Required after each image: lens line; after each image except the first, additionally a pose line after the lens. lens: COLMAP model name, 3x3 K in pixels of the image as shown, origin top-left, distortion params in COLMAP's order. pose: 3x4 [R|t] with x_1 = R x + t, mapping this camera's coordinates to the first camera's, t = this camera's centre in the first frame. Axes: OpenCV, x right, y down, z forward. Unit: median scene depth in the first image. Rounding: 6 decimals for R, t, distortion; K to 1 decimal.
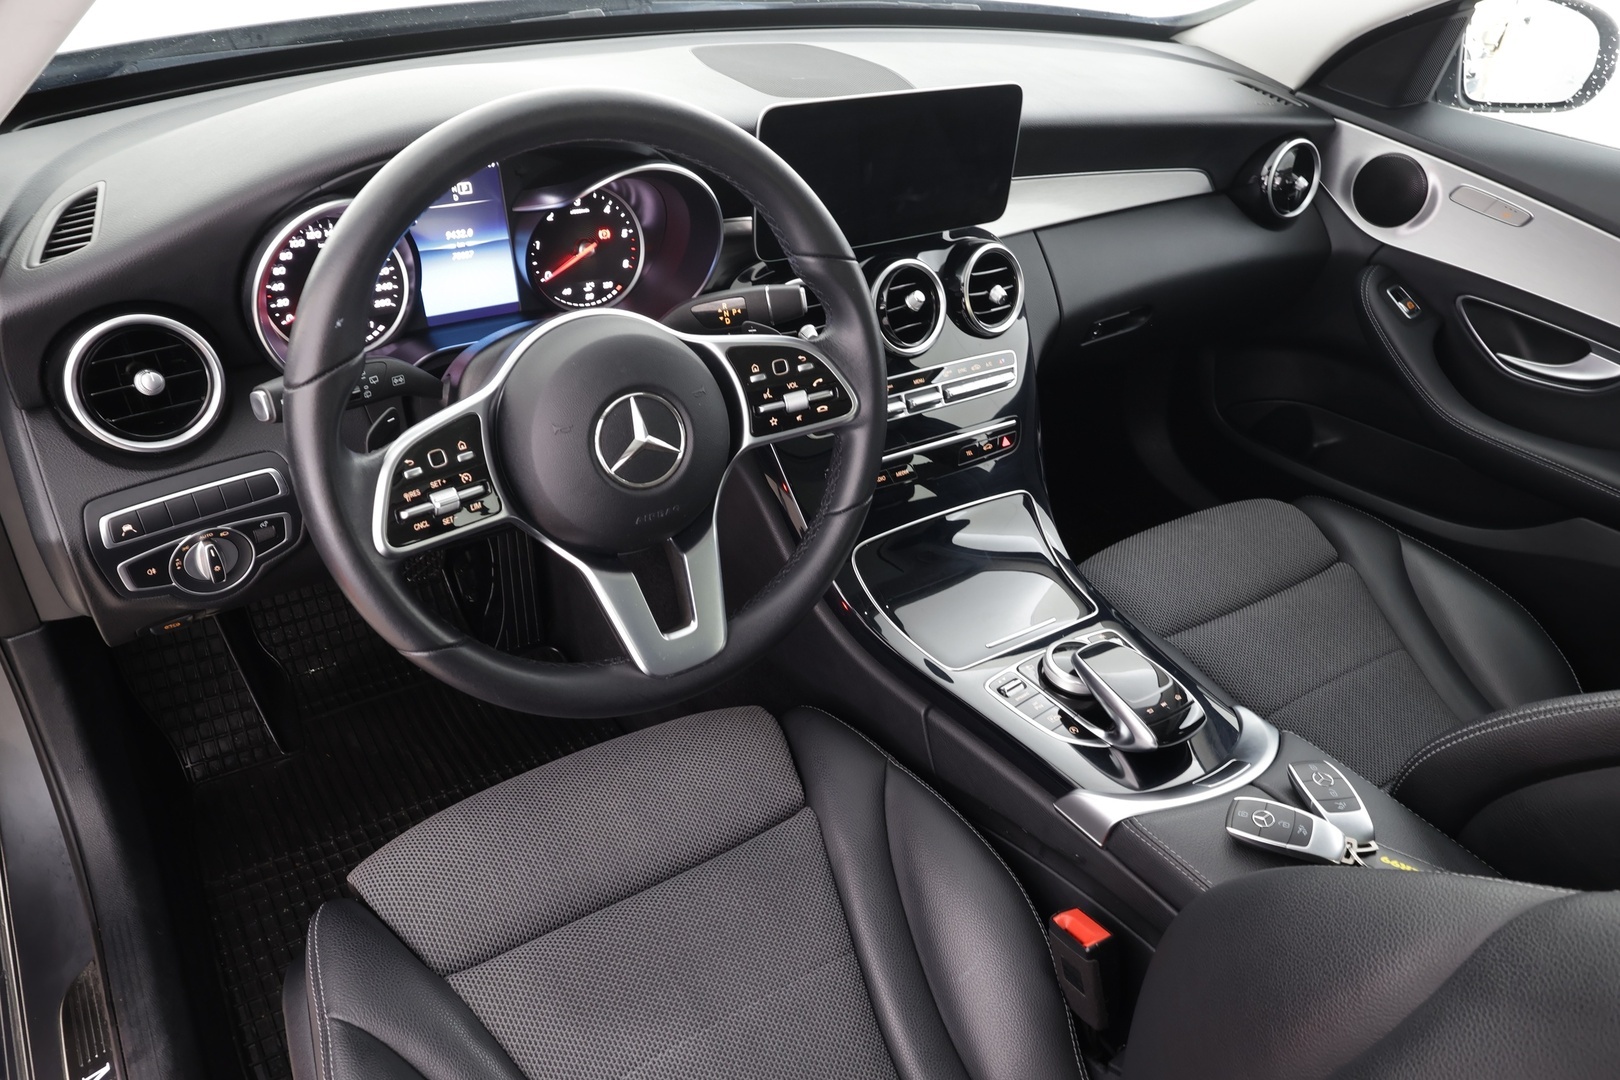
lens RADIAL K [[1183.7, 0, 827.2], [0, 1183.7, 530.7], [0, 0, 1]] dist [-0.003587, 0.004610]
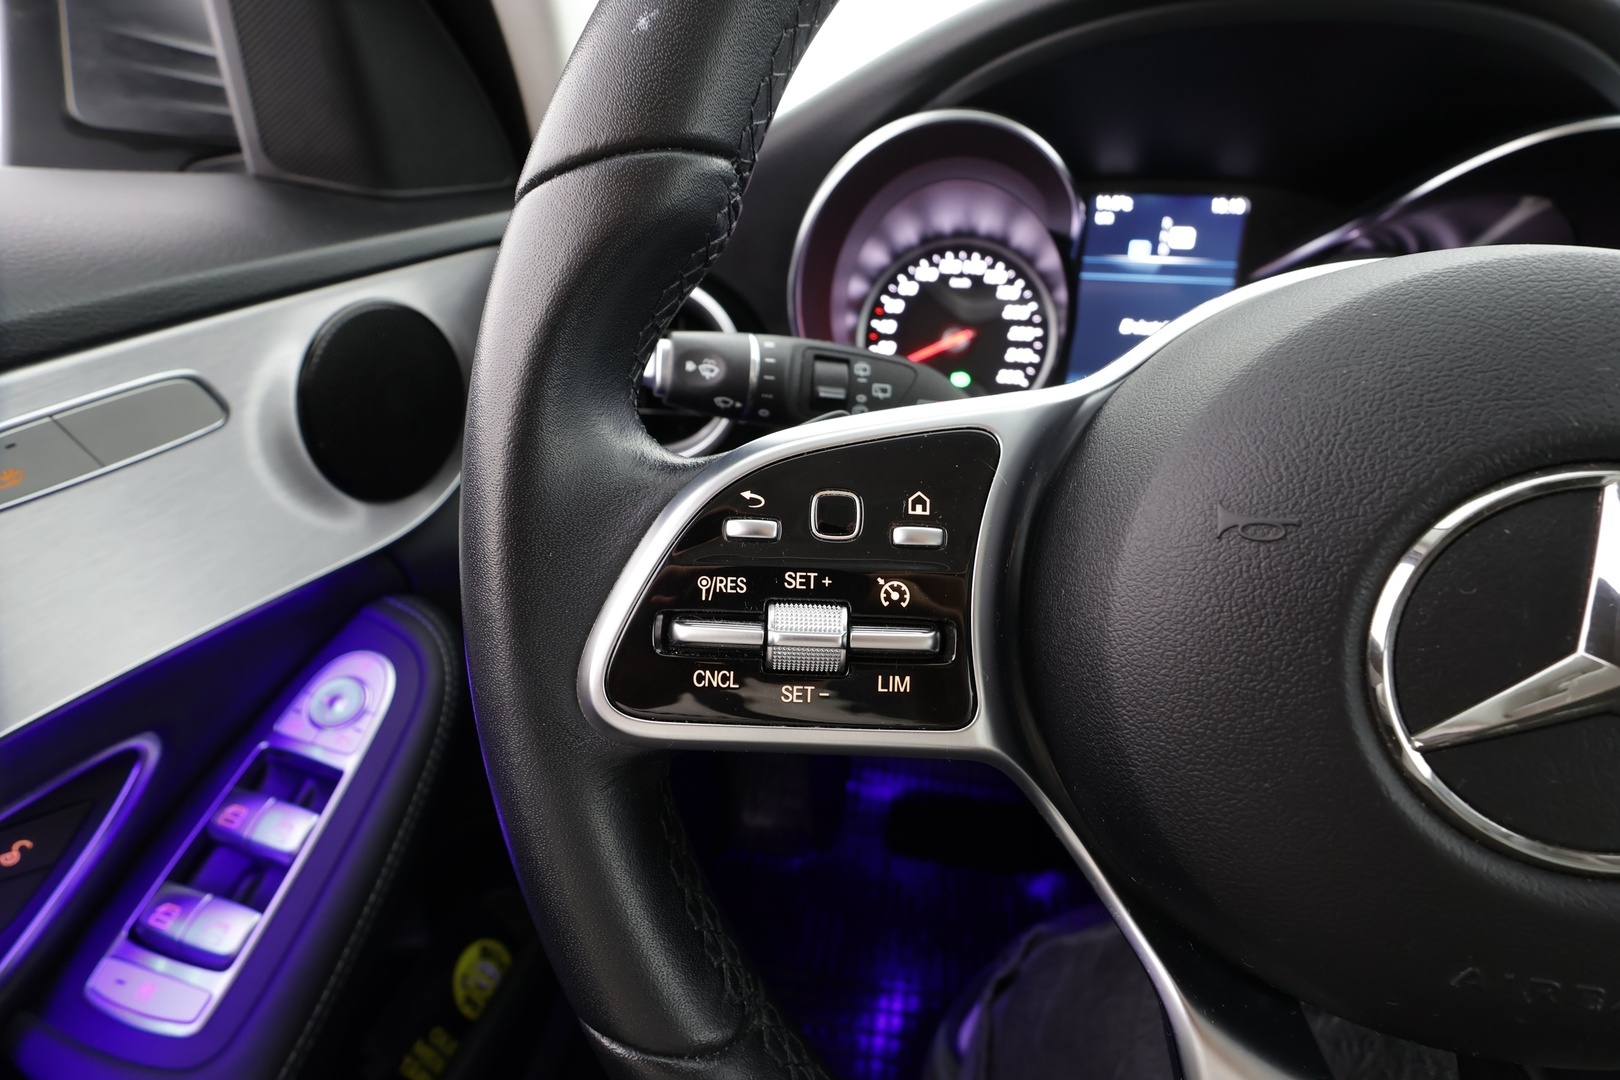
lens RADIAL K [[741.2, 0, 812.2], [0, 741.2, 529.6], [0, 0, 1]] dist [0.003331, 0.000412]
pose [[0.711678, 0.228884, -0.664174, -0.137570], [-0.362274, 0.929600, -0.067830, -0.028939], [0.601891, 0.288886, 0.744495, 0.609726]]
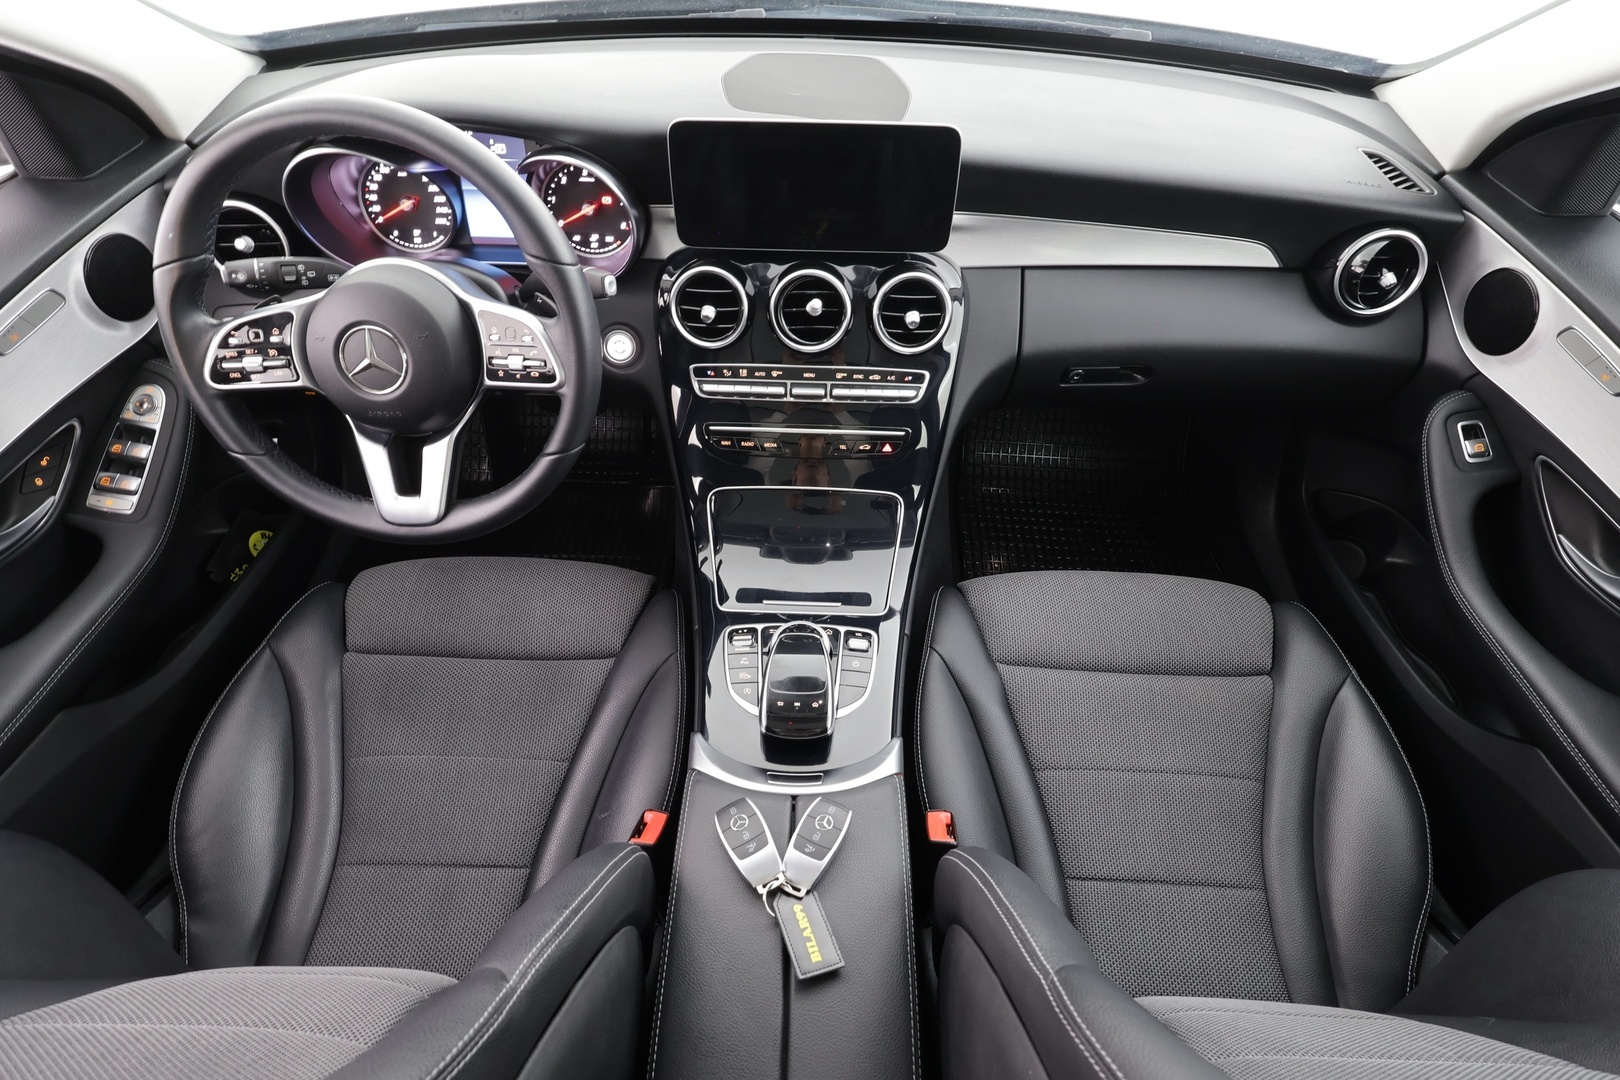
lens RADIAL K [[874.9, 0, 804.7], [0, 874.9, 538.8], [0, 0, 1]] dist [0.000245, -0.001001]
pose [[0.805500, 0.366535, -0.465642, 0.630907], [-0.286348, 0.928687, 0.235682, -0.209378], [0.518821, -0.056507, 0.853013, 0.284808]]
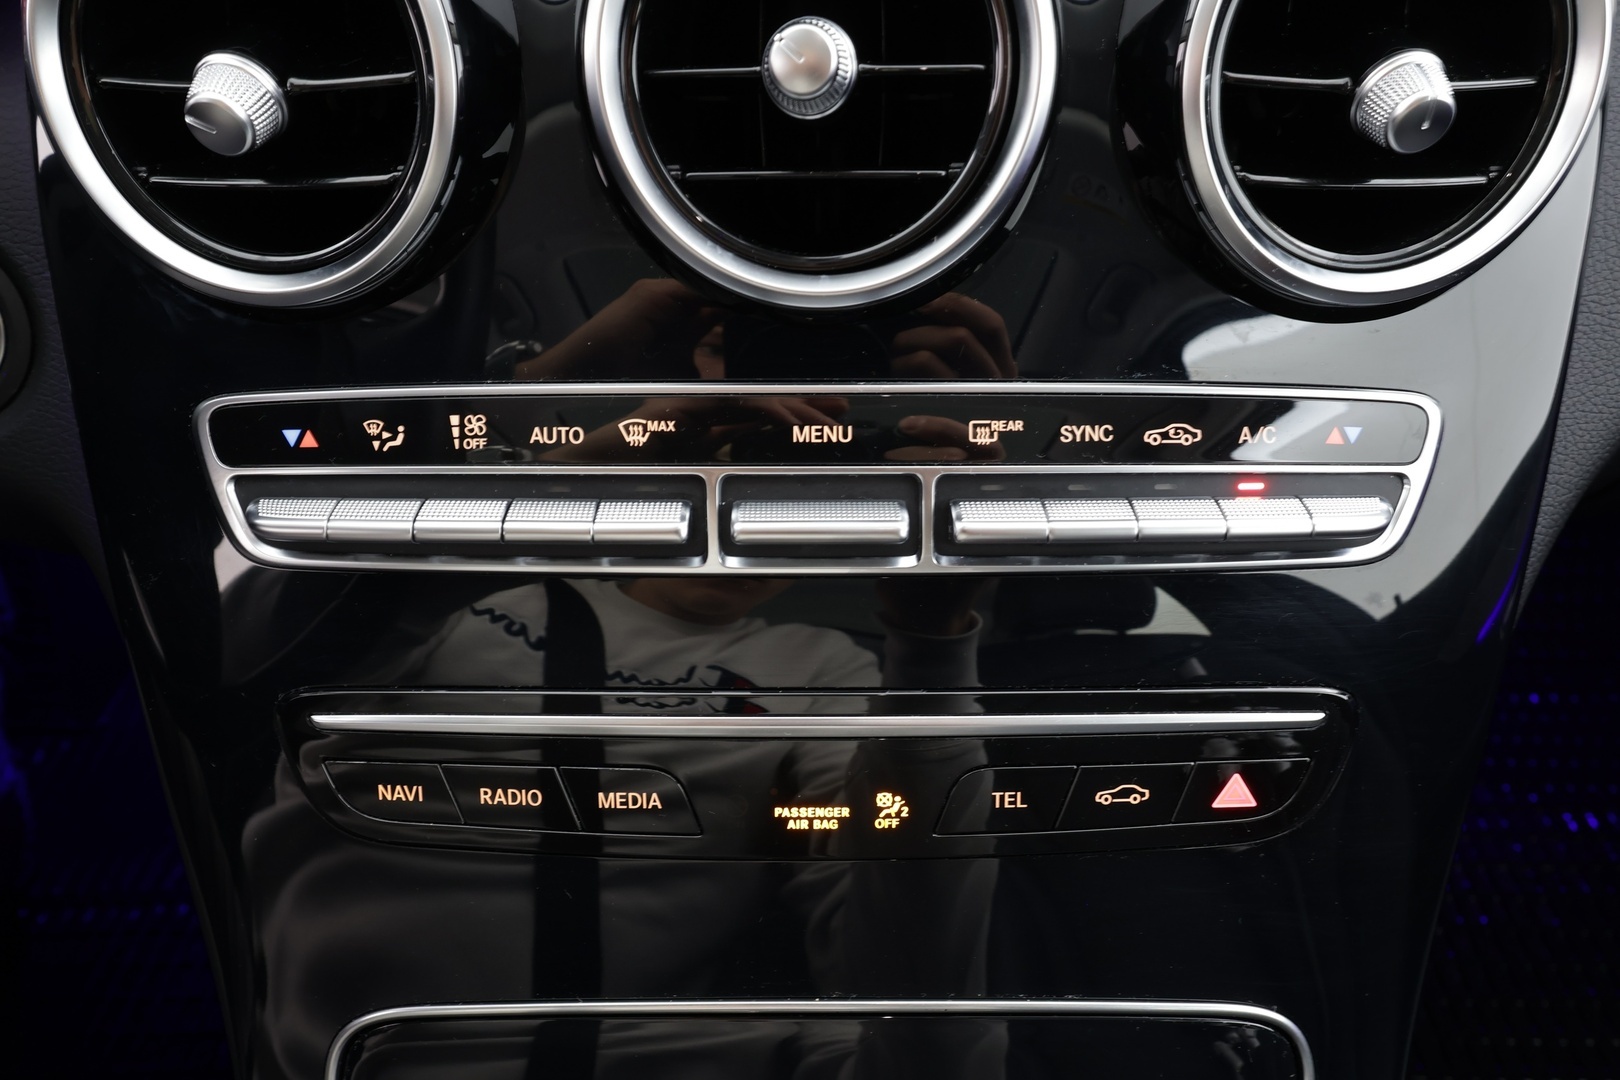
lens RADIAL K [[1090.0, 0, 806.4], [0, 1090.0, 554.9], [0, 0, 1]] dist [-0.000472, -0.000049]
pose [[0.822582, 0.303069, -0.481152, 0.208474], [-0.259053, 0.952956, 0.157371, -0.158882], [0.506212, -0.004806, 0.862396, 0.963947]]
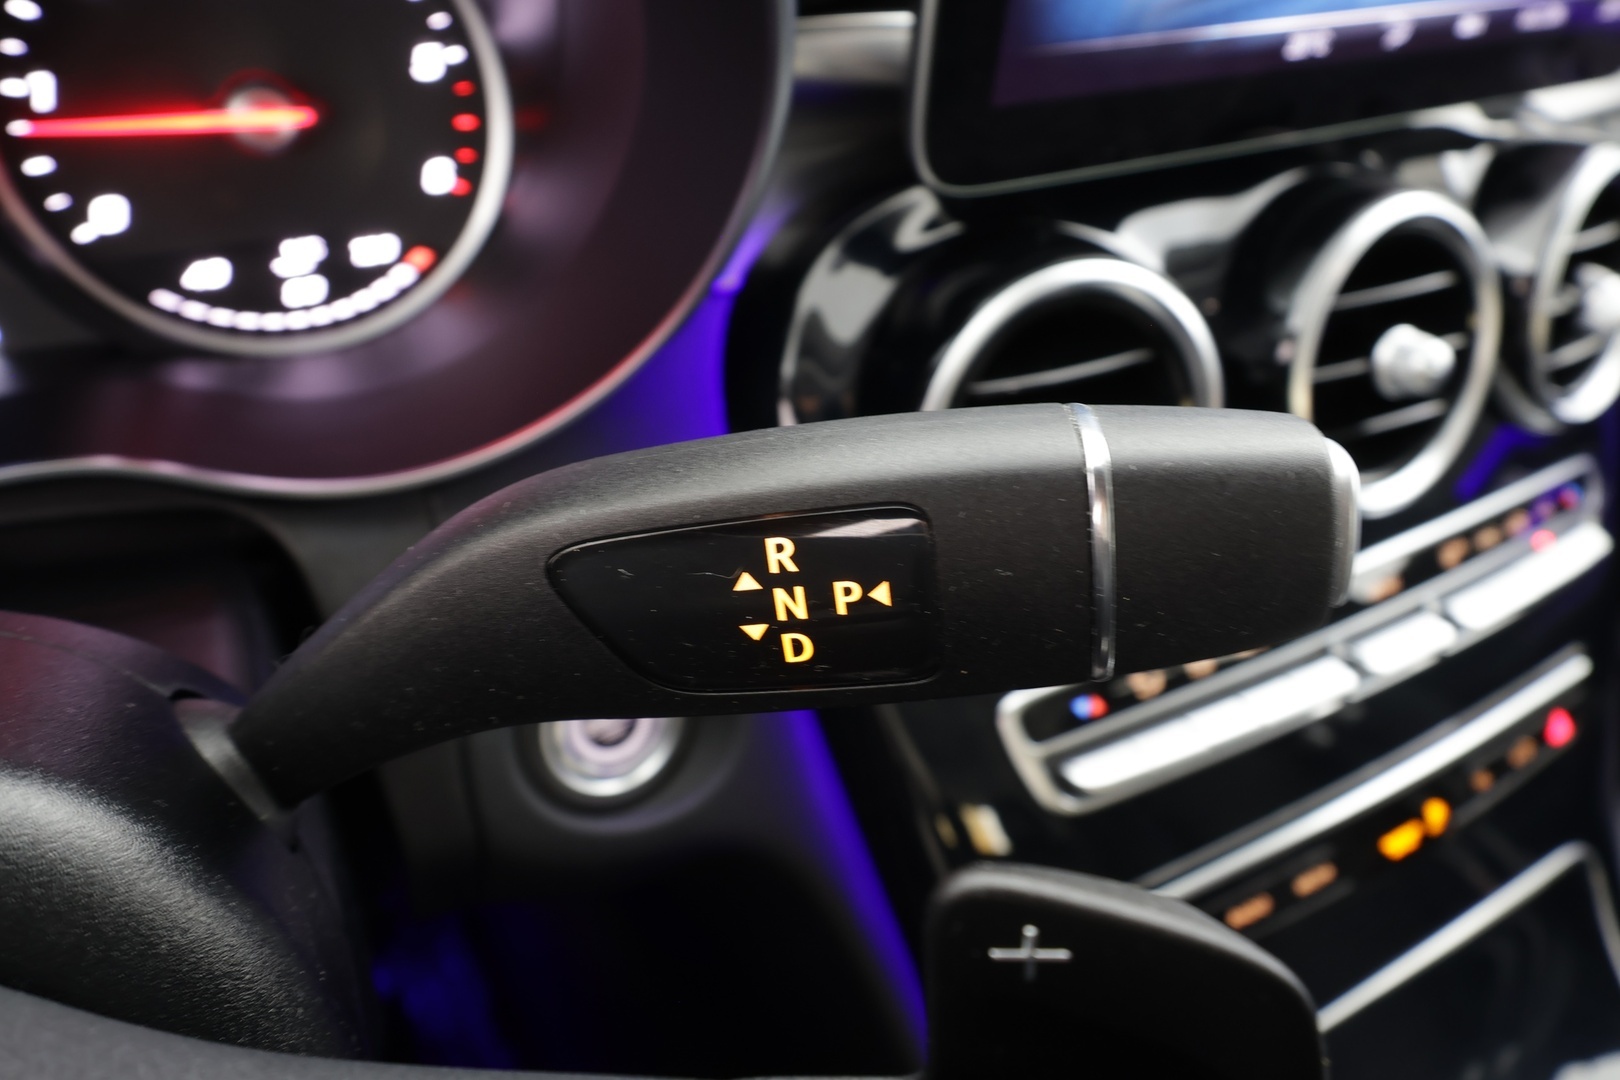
lens RADIAL K [[1183.7, 0, 818.4], [0, 1183.7, 531.1], [0, 0, 1]] dist [-0.003587, 0.004610]
pose [[0.997502, 0.056363, -0.042572, -0.070433], [-0.051736, 0.993345, 0.102902, -0.193772], [0.048088, -0.100443, 0.993780, 0.792642]]
